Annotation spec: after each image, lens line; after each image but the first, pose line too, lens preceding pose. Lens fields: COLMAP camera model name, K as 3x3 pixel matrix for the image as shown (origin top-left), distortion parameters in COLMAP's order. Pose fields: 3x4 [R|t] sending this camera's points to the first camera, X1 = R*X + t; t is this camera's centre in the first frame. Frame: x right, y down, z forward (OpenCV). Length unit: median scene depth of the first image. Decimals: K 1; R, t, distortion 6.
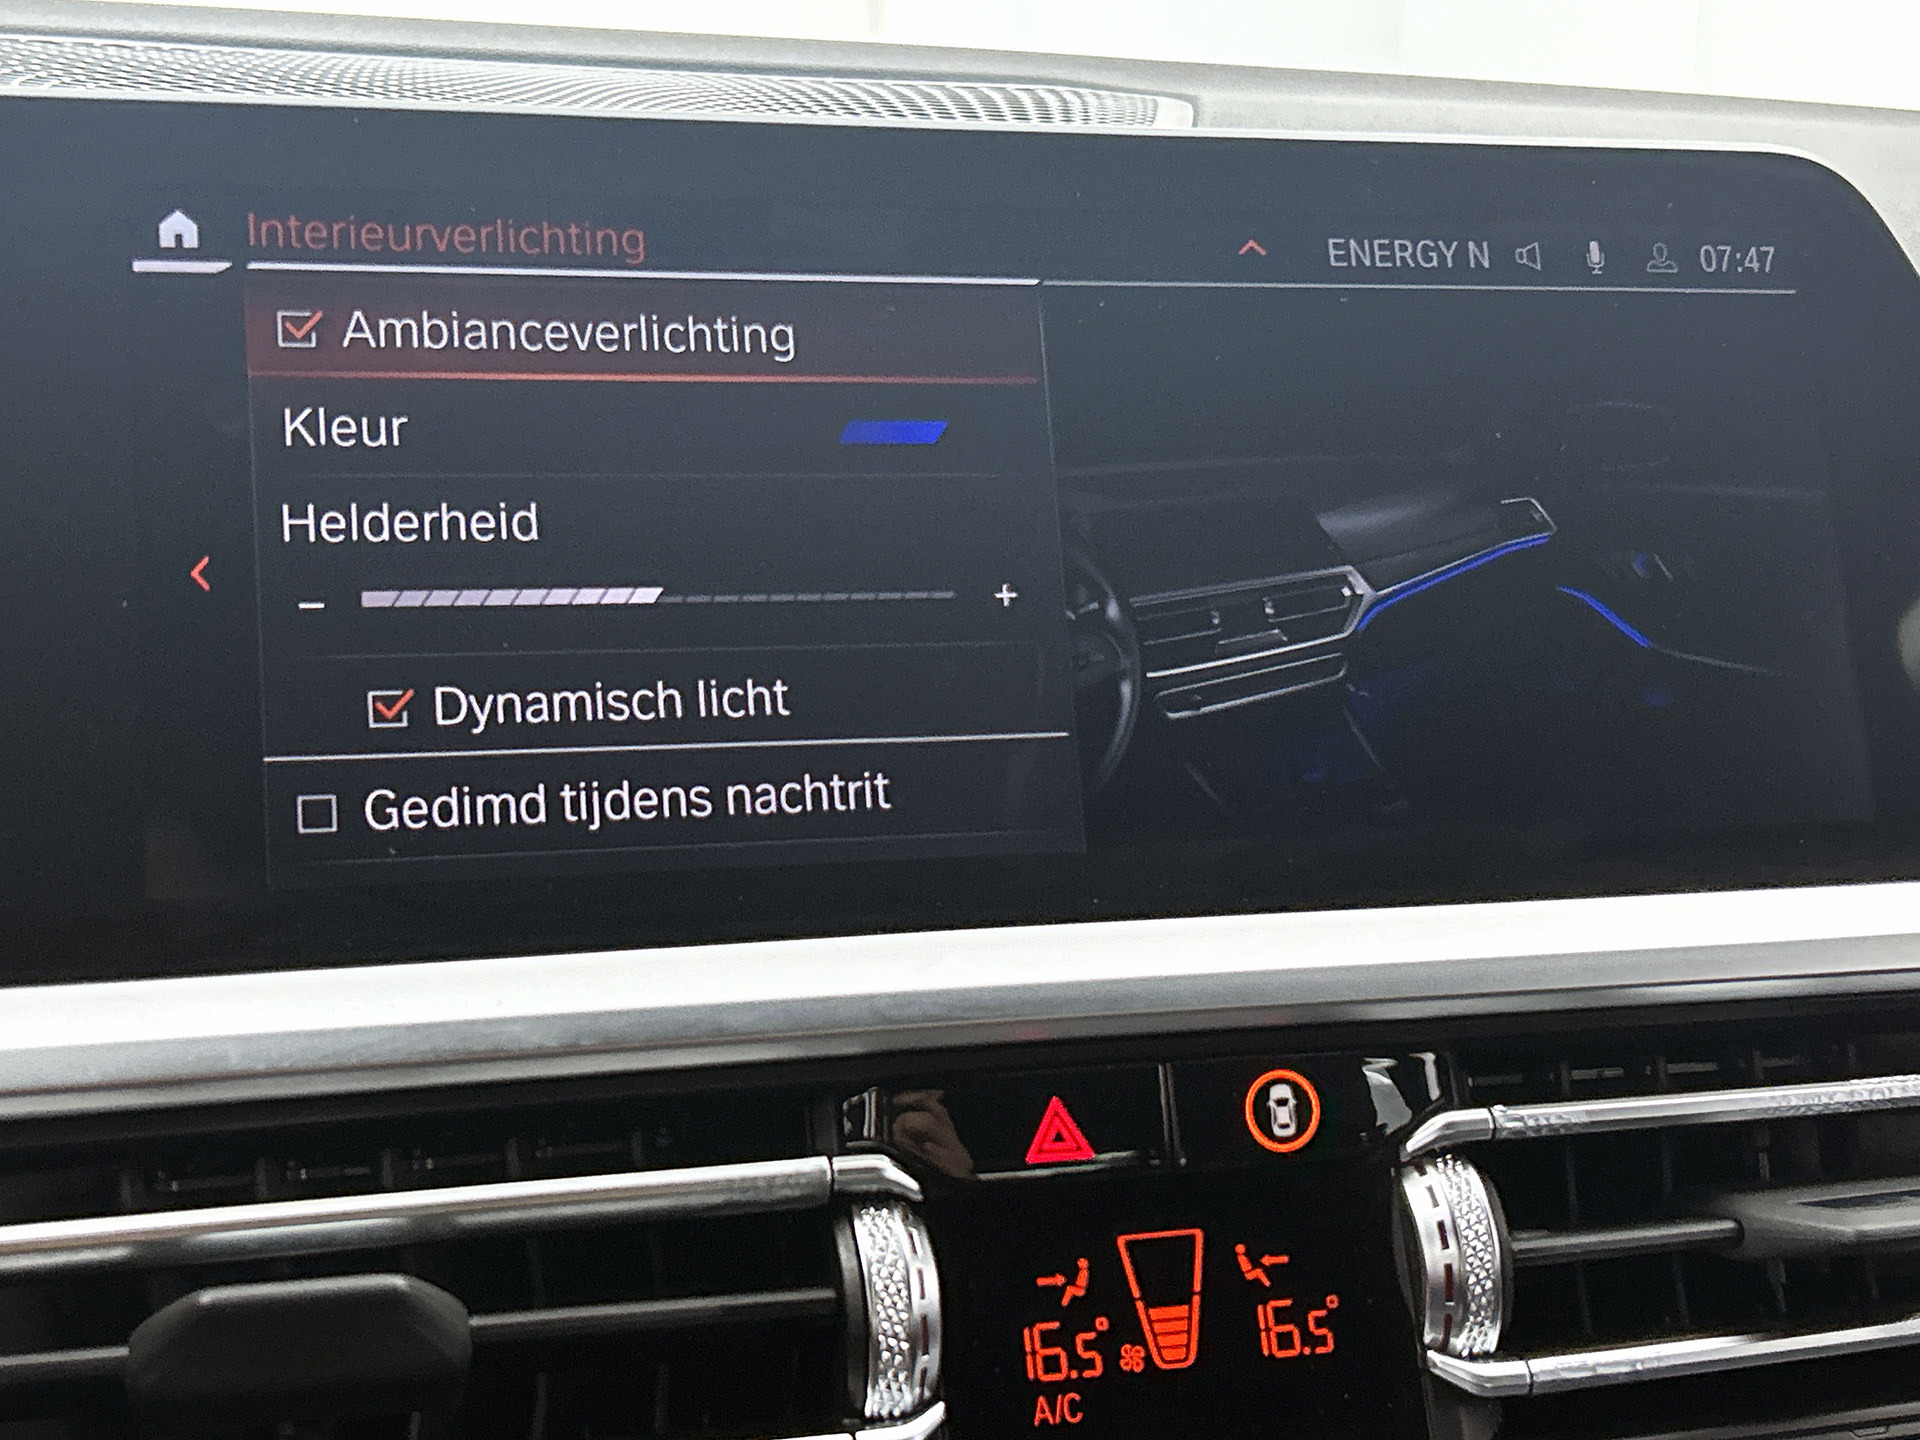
lens RADIAL K [[2623.6, 0, 952.8], [0, 2623.6, 716.0], [0, 0, 1]] dist [0.049835, 0.000000]
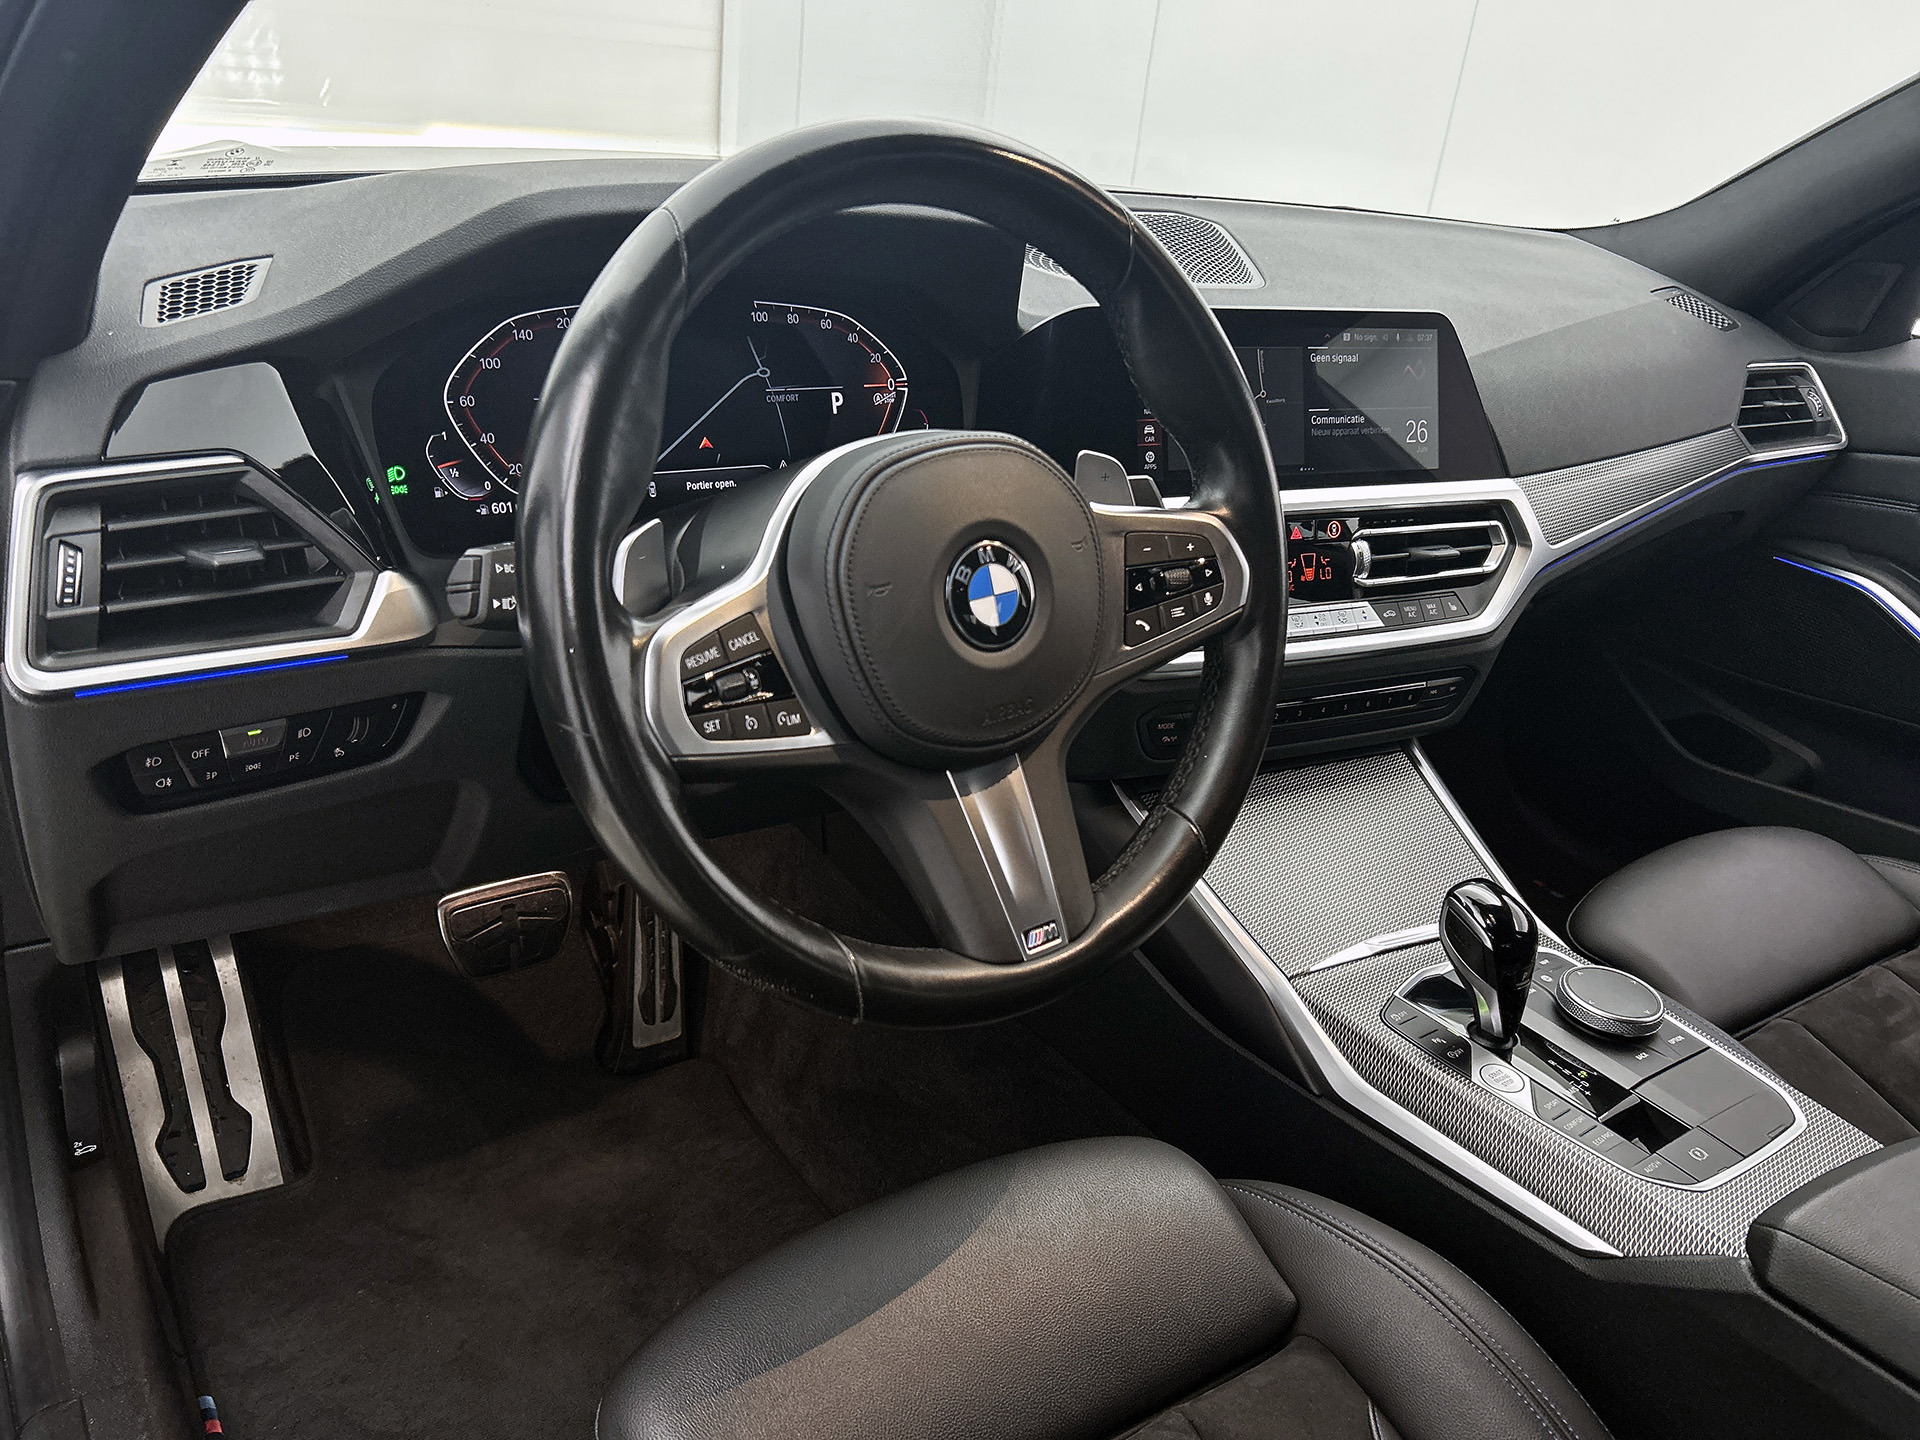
lens RADIAL K [[1476.6, 0, 929.3], [0, 1476.6, 709.3], [0, 0, 1]] dist [0.040645, -0.021467]
pose [[0.979943, -0.001890, 0.199267, -1.172647], [-0.052737, 0.961845, 0.268466, -0.230988], [-0.192171, -0.273590, 0.942454, -1.562039]]
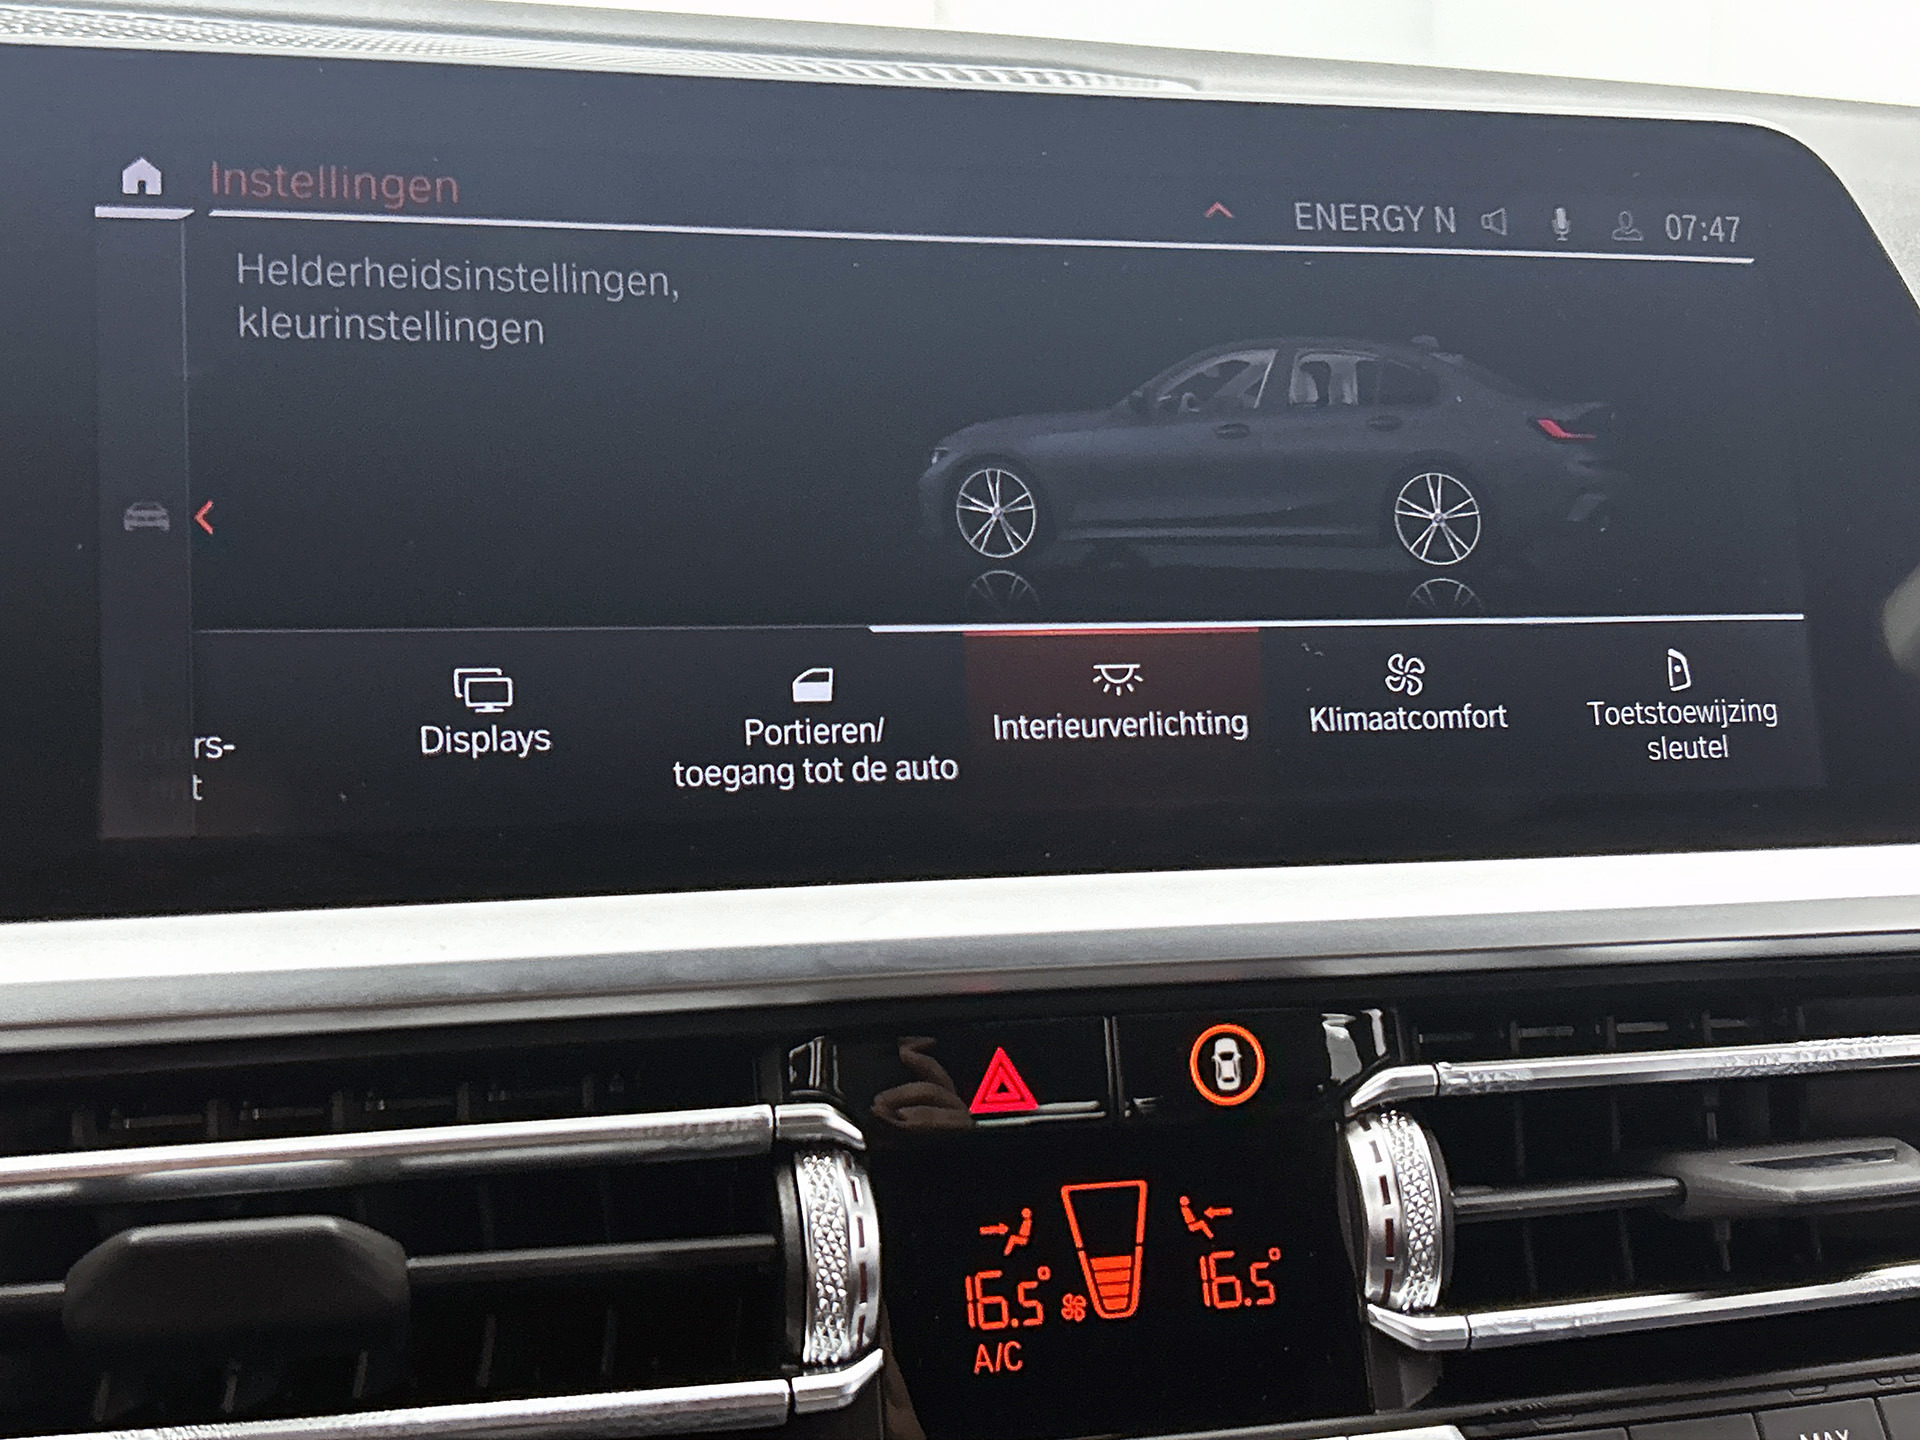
lens RADIAL K [[2416.9, 0, 963.3], [0, 2416.9, 721.6], [0, 0, 1]] dist [0.040761, 0.000000]
pose [[0.999768, 0.013087, -0.017135, 0.038417], [-0.012788, 0.999766, 0.017448, 0.003611], [0.017359, -0.017224, 0.999701, 0.072852]]
